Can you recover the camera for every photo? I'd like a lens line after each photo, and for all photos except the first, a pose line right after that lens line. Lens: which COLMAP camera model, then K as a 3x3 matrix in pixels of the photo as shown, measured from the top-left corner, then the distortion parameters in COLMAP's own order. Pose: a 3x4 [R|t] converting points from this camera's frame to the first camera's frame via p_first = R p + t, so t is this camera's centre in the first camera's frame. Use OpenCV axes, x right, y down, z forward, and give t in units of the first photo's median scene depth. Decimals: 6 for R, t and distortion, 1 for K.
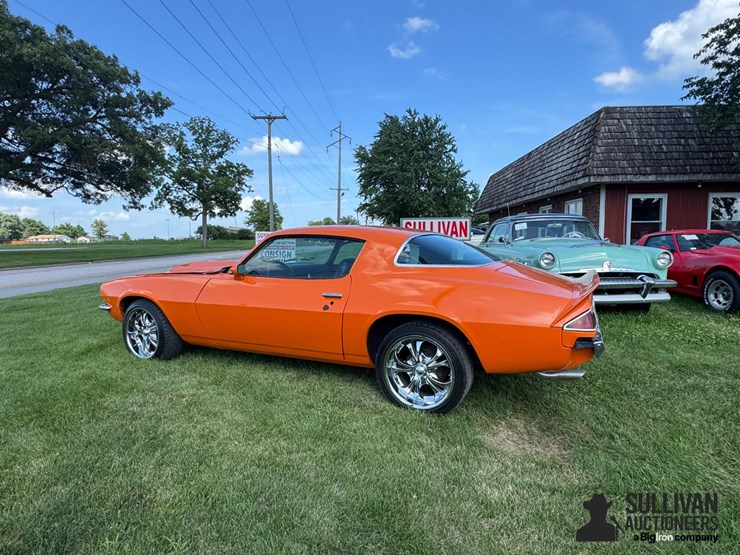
lens RADIAL K [[433.6, 0, 370.0], [0, 433.6, 277.5], [0, 0, 1]] dist [0.001577, 0.000355]
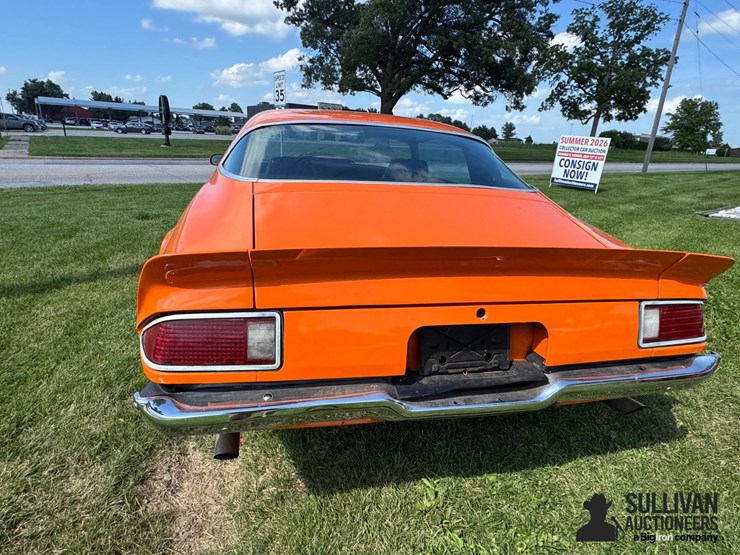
lens RADIAL K [[428.6, 0, 362.5], [0, 428.6, 280.1], [0, 0, 1]] dist [-0.003841, 0.002098]
pose [[0.613868, 0.286441, -0.735607, 0.064479], [-0.122315, 0.955105, 0.269840, -0.005972], [0.779875, -0.075671, 0.621344, 0.066395]]
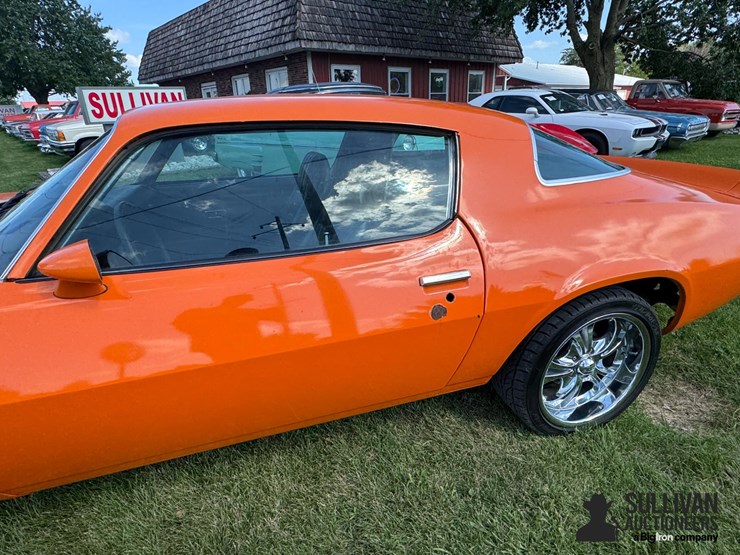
lens RADIAL K [[426.4, 0, 370.0], [0, 426.4, 277.5], [0, 0, 1]] dist [0.000099, 0.001049]
pose [[0.721444, -0.268845, 0.638154, -0.034424], [0.085240, 0.949028, 0.303447, -0.007513], [-0.687207, -0.164524, 0.707587, 0.068649]]
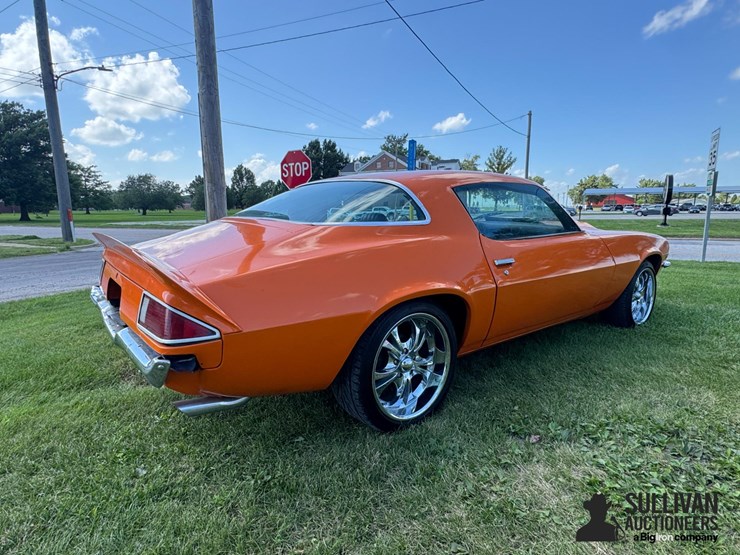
lens RADIAL K [[426.4, 0, 370.0], [0, 426.4, 277.5], [0, 0, 1]] dist [0.000099, 0.001049]
pose [[-0.433985, 0.150411, -0.888275, 0.083377], [-0.068138, 0.977661, 0.198837, -0.009358], [0.898339, 0.146818, -0.414042, 0.145503]]
